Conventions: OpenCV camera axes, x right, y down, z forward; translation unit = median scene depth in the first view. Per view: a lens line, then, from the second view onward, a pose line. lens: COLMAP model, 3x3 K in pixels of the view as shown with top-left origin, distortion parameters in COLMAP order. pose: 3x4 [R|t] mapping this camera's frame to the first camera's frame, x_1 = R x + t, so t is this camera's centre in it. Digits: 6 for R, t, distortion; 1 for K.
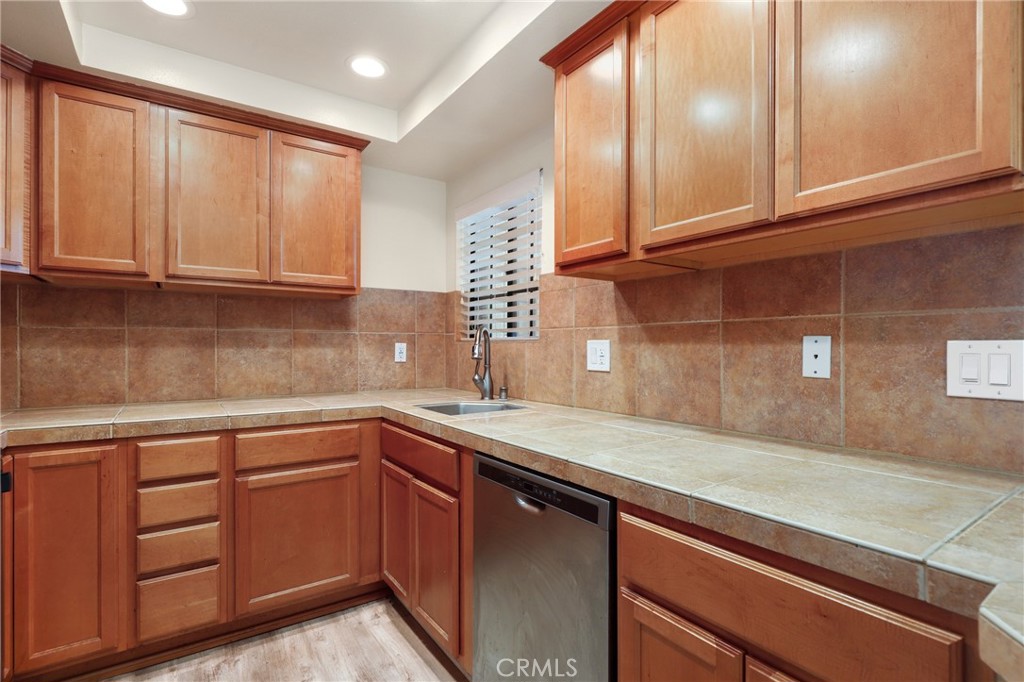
lens RADIAL K [[464.7, 0, 509.4], [0, 464.7, 344.1], [0, 0, 1]] dist [0.001364, 0.000566]
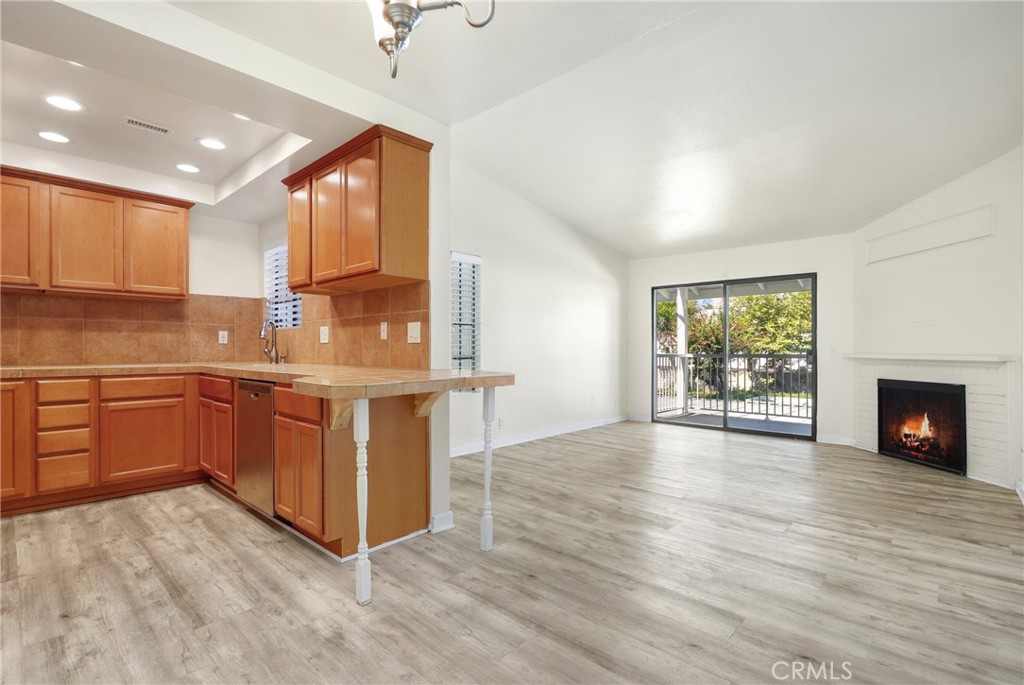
lens RADIAL K [[464.7, 0, 509.5], [0, 464.7, 348.3], [0, 0, 1]] dist [0.001364, 0.000566]
pose [[0.978577, -0.001970, 0.205874, 0.505343], [0.001575, 0.999997, 0.002084, 0.071625], [-0.205877, -0.001715, 0.978576, -0.932666]]
